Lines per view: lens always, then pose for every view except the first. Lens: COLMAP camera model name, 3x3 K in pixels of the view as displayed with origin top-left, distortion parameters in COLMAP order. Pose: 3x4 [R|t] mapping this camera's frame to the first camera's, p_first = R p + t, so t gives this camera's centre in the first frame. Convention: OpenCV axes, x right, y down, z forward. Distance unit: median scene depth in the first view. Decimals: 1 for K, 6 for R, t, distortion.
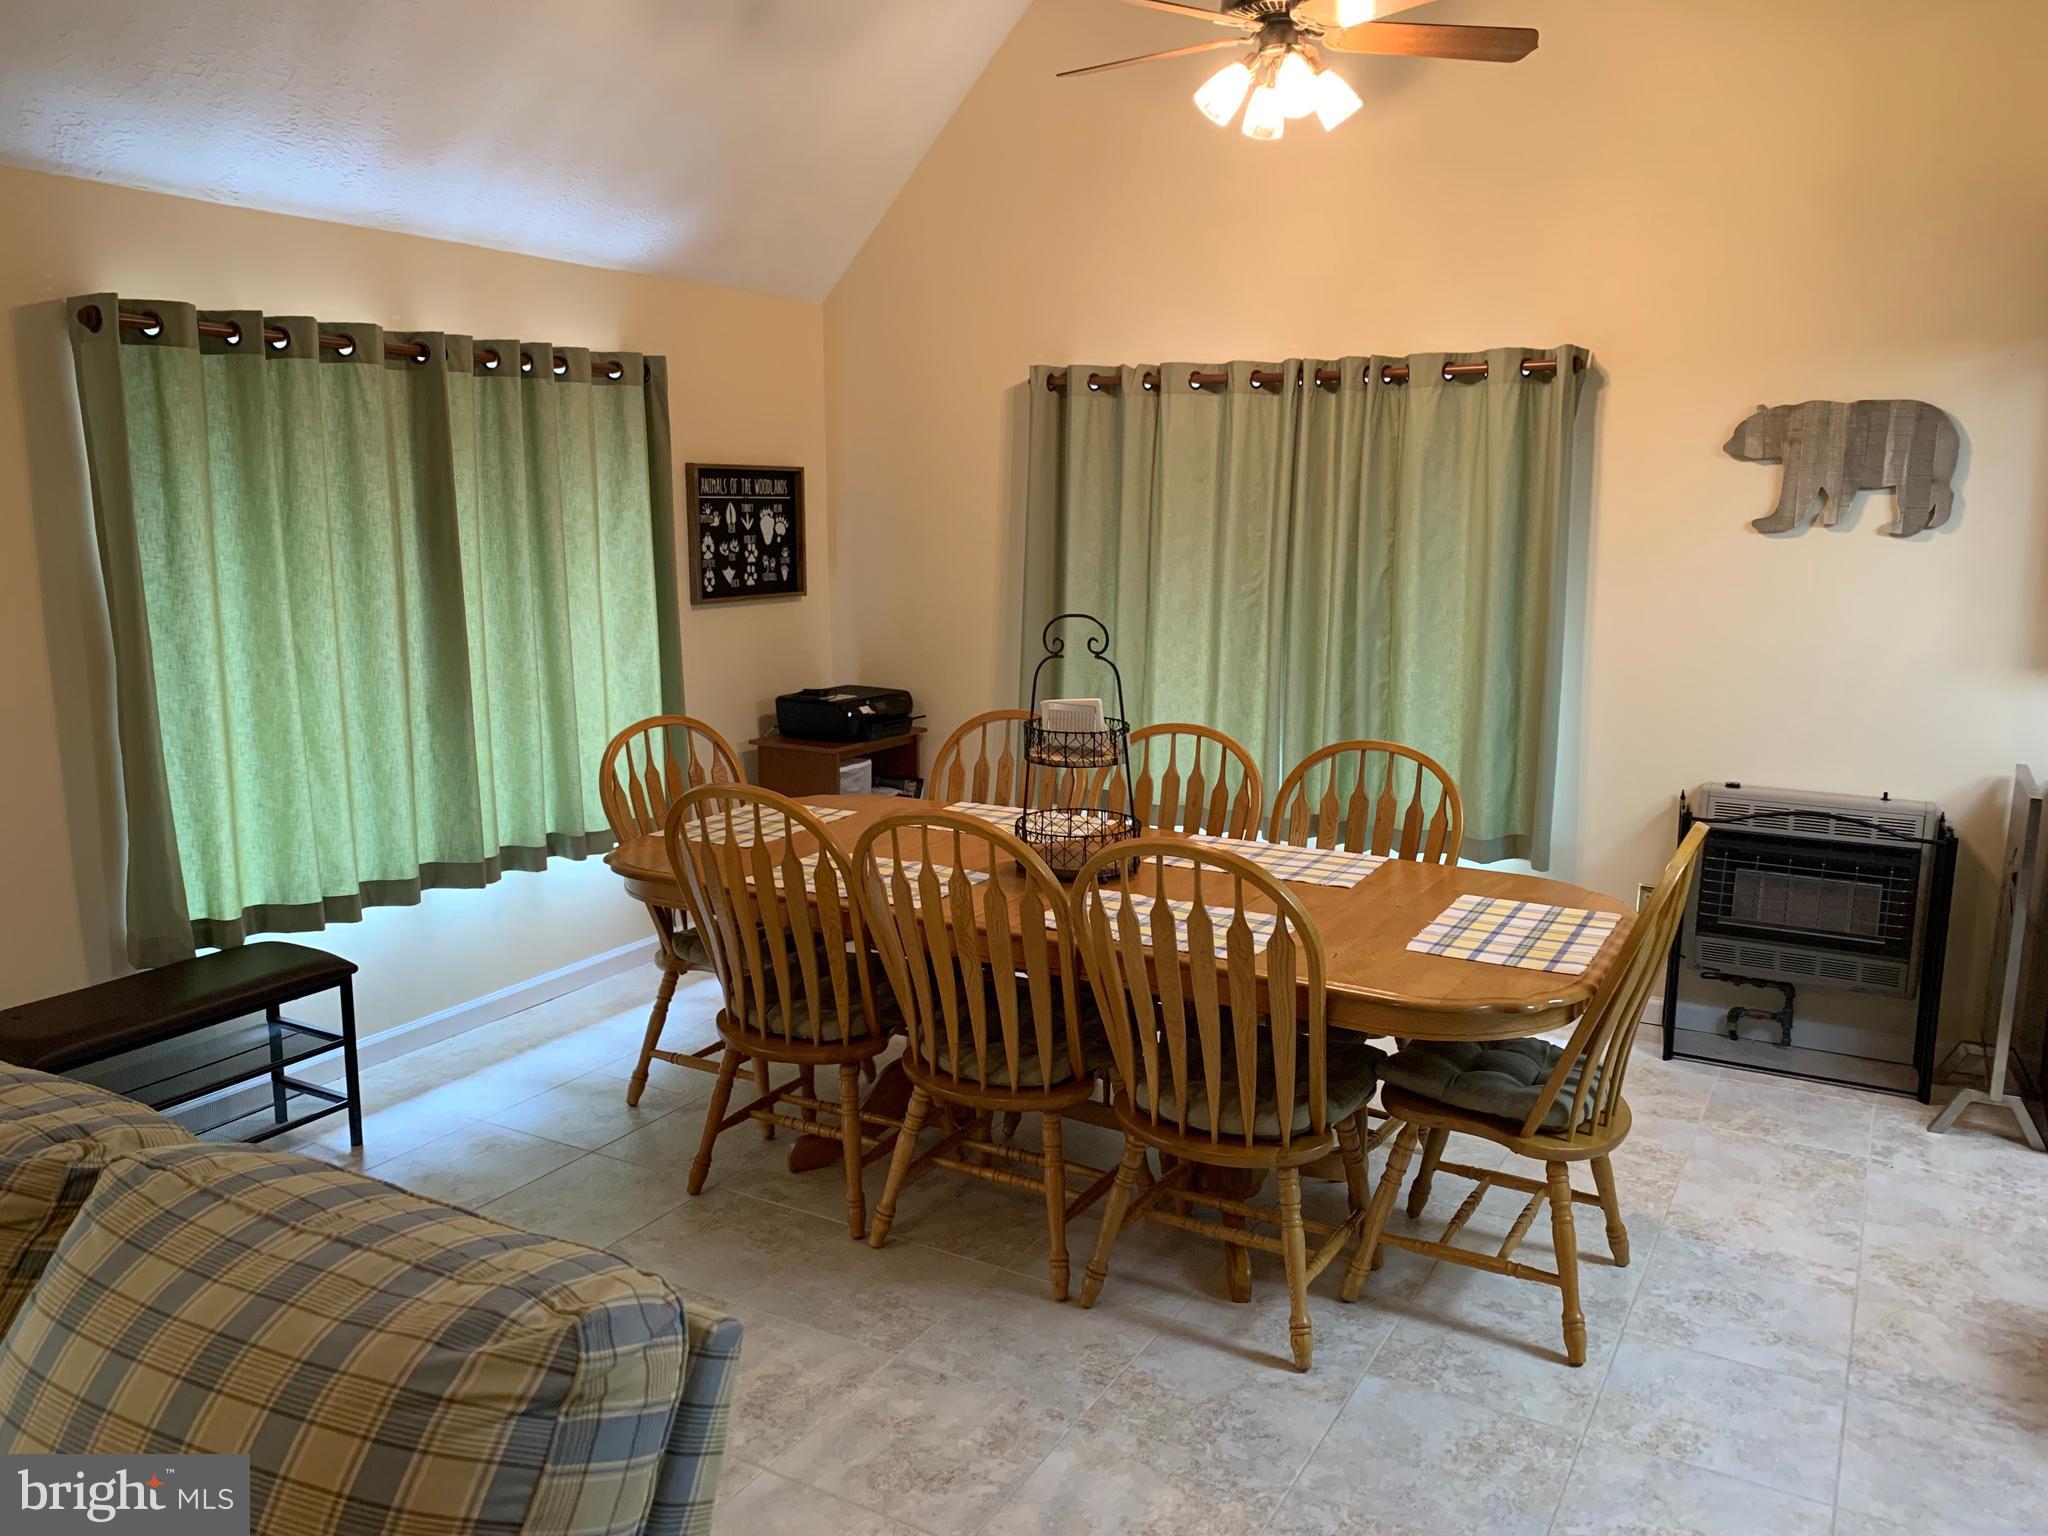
lens RADIAL K [[1562.4, 0, 1030.6], [0, 1562.4, 764.1], [0, 0, 1]] dist [0.026340, -0.033401]
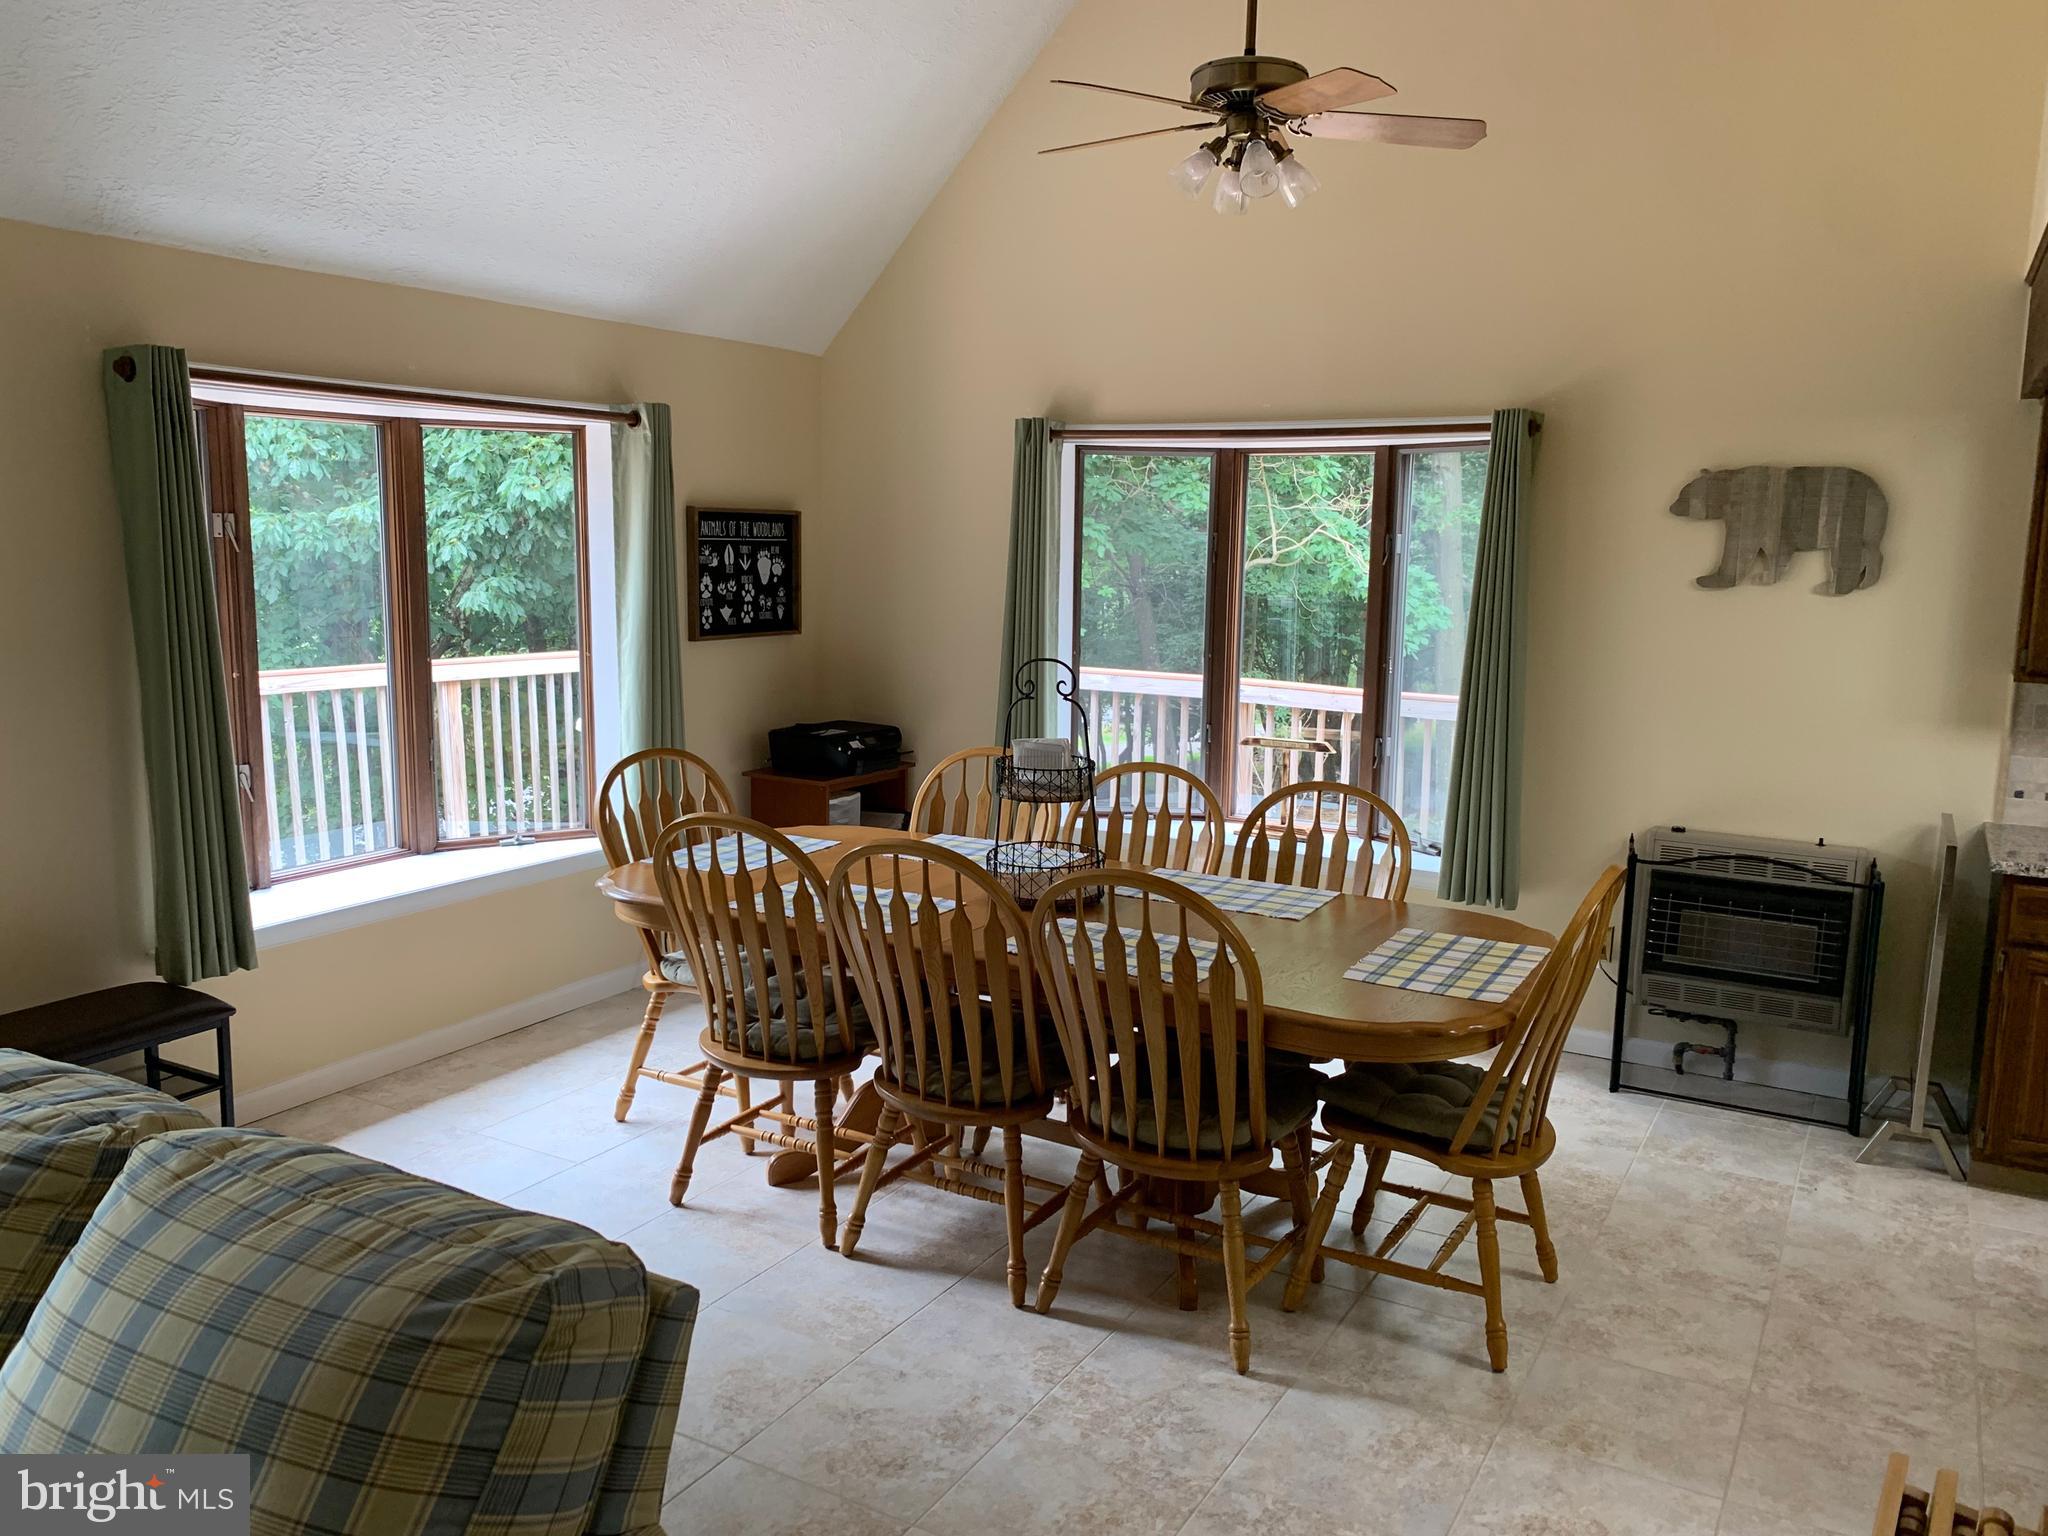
lens RADIAL K [[1562.4, 0, 1039.8], [0, 1562.4, 761.0], [0, 0, 1]] dist [0.026340, -0.033401]
pose [[0.999893, 0.014440, 0.002296, 0.020800], [-0.014380, 0.999595, -0.024550, -0.000225], [-0.002650, 0.024514, 0.999696, -0.054172]]
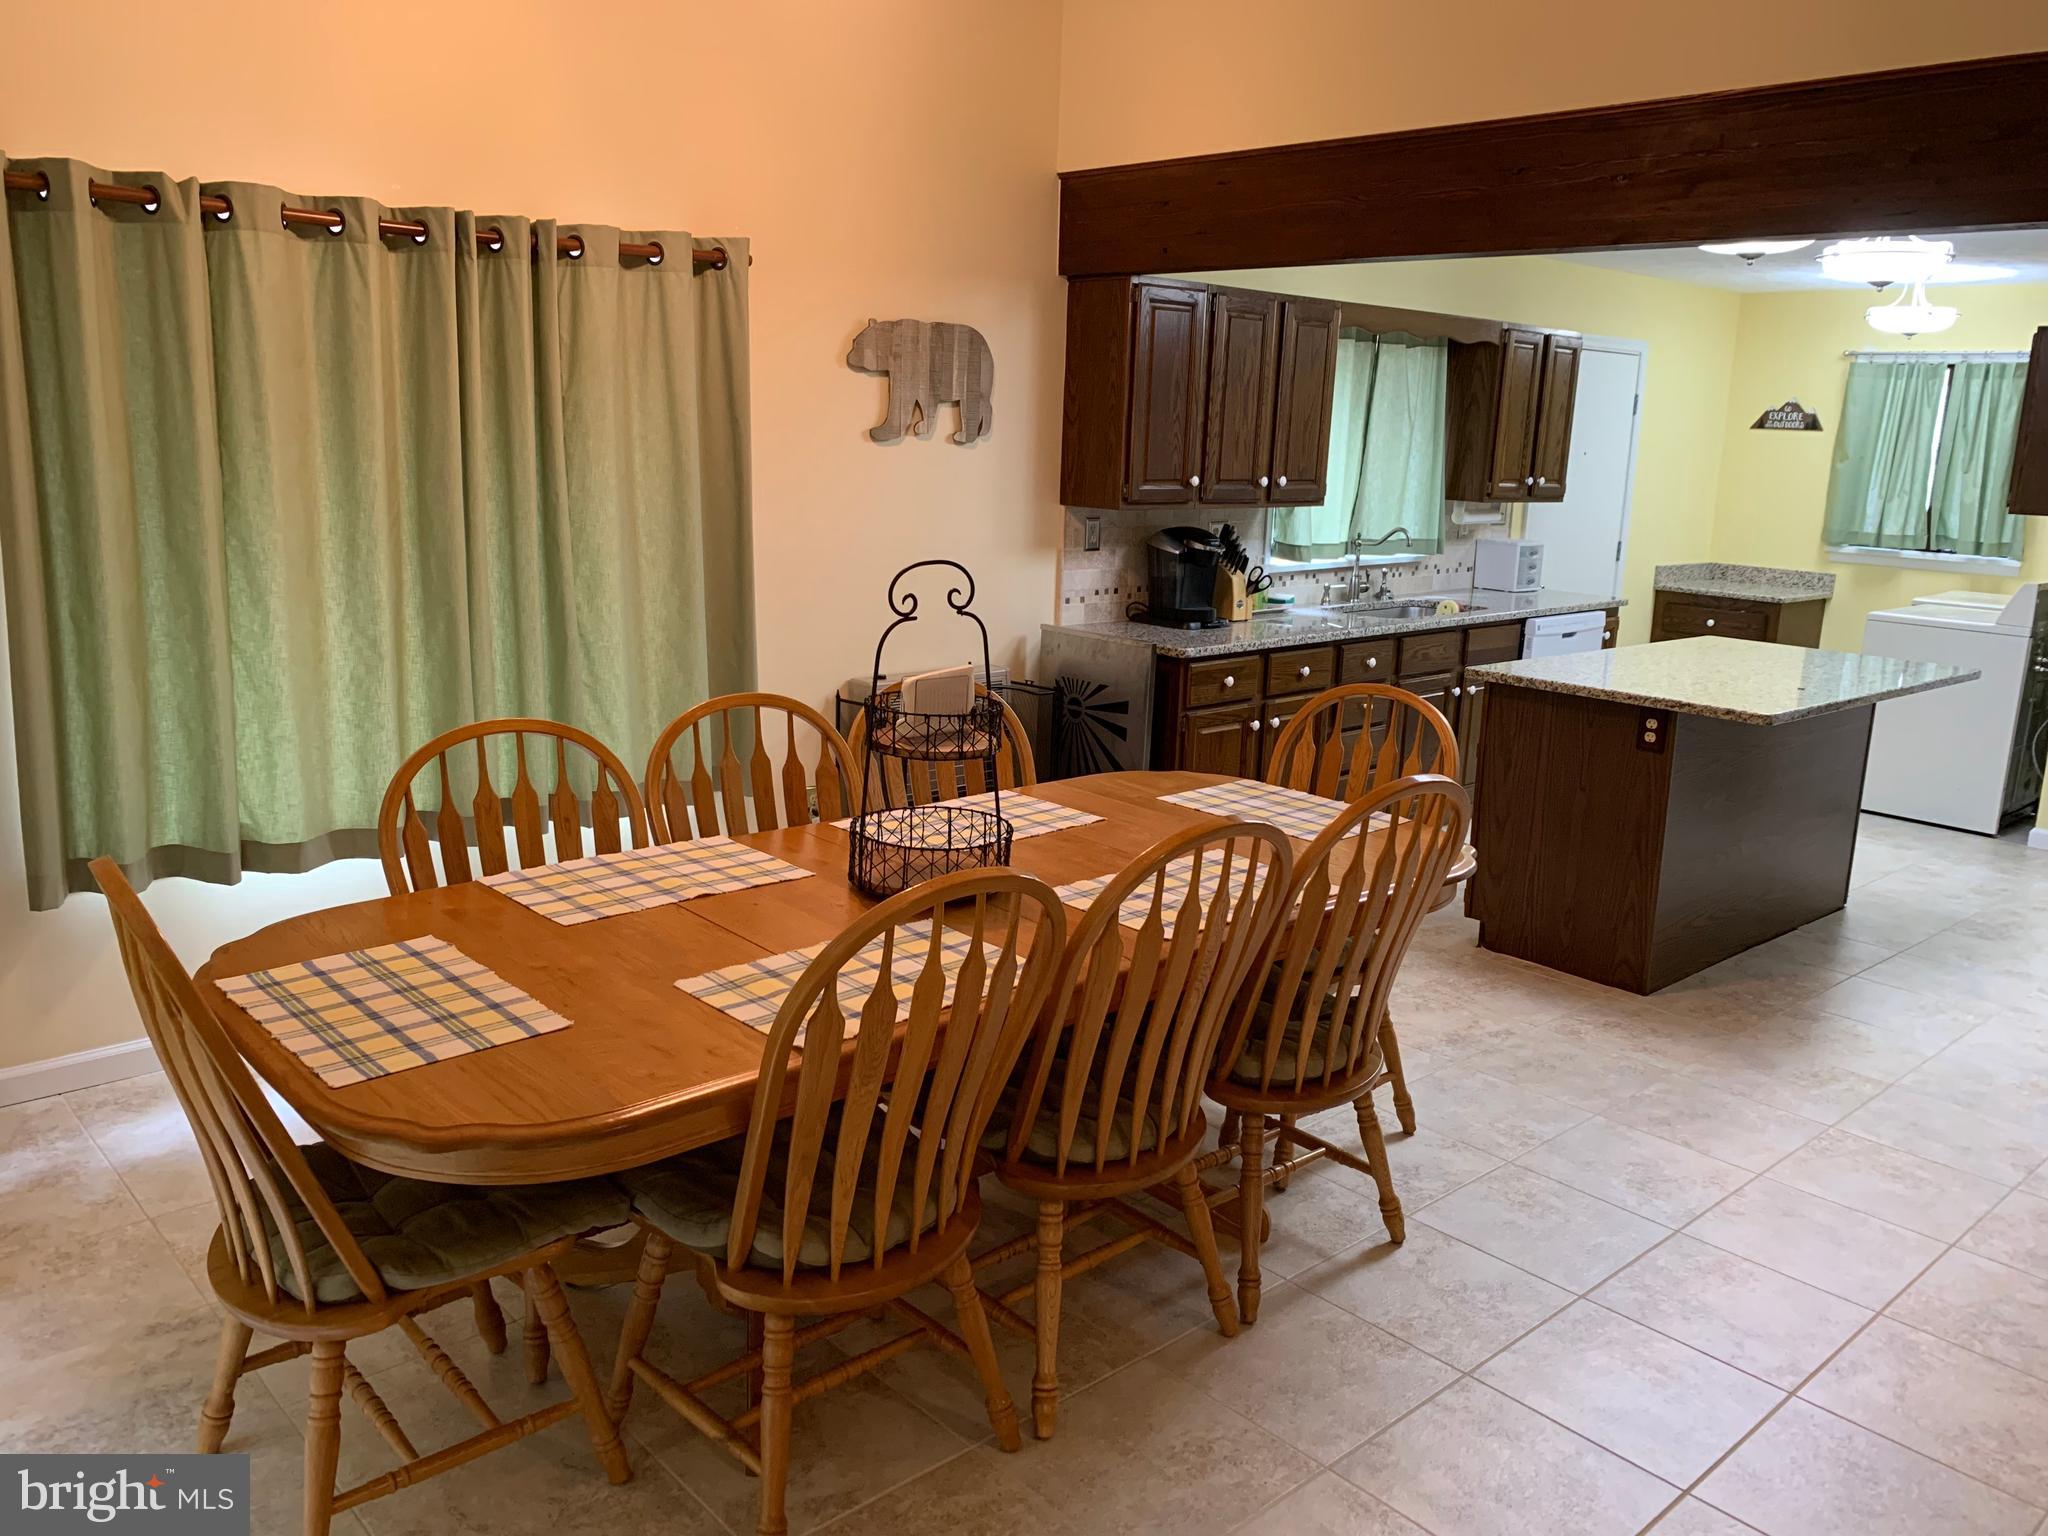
lens RADIAL K [[1562.4, 0, 1033.2], [0, 1562.4, 772.0], [0, 0, 1]] dist [0.026340, -0.033401]
pose [[0.313853, -0.205702, 0.926921, -0.604689], [0.135822, 0.975936, 0.170590, -0.104641], [-0.939707, 0.072356, 0.334239, 0.619645]]
